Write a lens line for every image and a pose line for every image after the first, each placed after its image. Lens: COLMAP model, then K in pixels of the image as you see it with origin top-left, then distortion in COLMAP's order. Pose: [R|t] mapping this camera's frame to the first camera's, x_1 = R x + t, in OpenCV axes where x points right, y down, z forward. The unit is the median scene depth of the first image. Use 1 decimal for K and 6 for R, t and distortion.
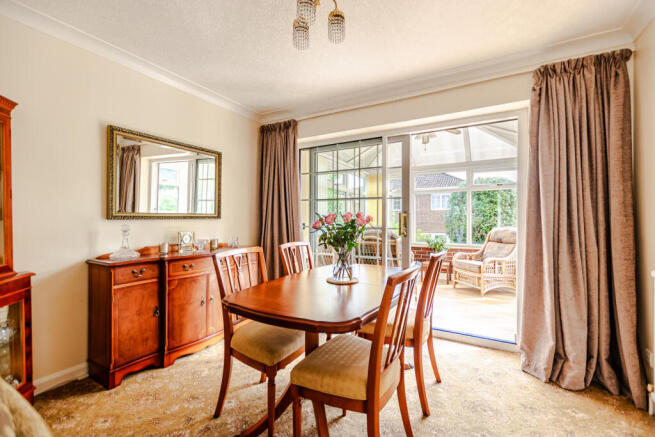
lens RADIAL K [[281.6, 0, 323.9], [0, 281.6, 219.1], [0, 0, 1]] dist [0.004730, 0.000165]
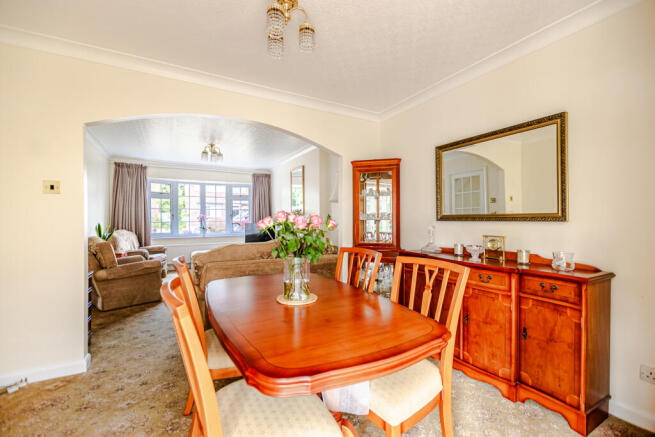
lens RADIAL K [[281.6, 0, 329.0], [0, 281.6, 217.3], [0, 0, 1]] dist [0.004730, 0.000165]
pose [[-0.513201, 0.005336, -0.858252, 0.649872], [0.008971, 0.999959, 0.000853, -0.020218], [0.858222, -0.007262, -0.513228, 1.282334]]
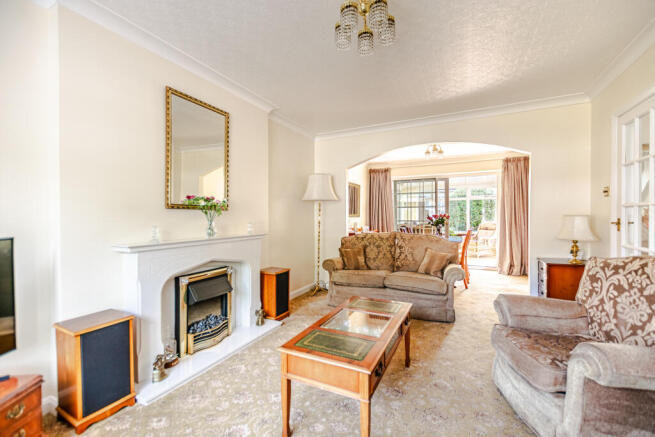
lens RADIAL K [[281.6, 0, 328.9], [0, 281.6, 219.3], [0, 0, 1]] dist [0.004730, 0.000165]
pose [[0.997267, -0.007170, 0.073533, -0.676117], [0.006777, 0.999961, 0.005588, 0.001467], [-0.073571, -0.005074, 0.997277, -0.951270]]
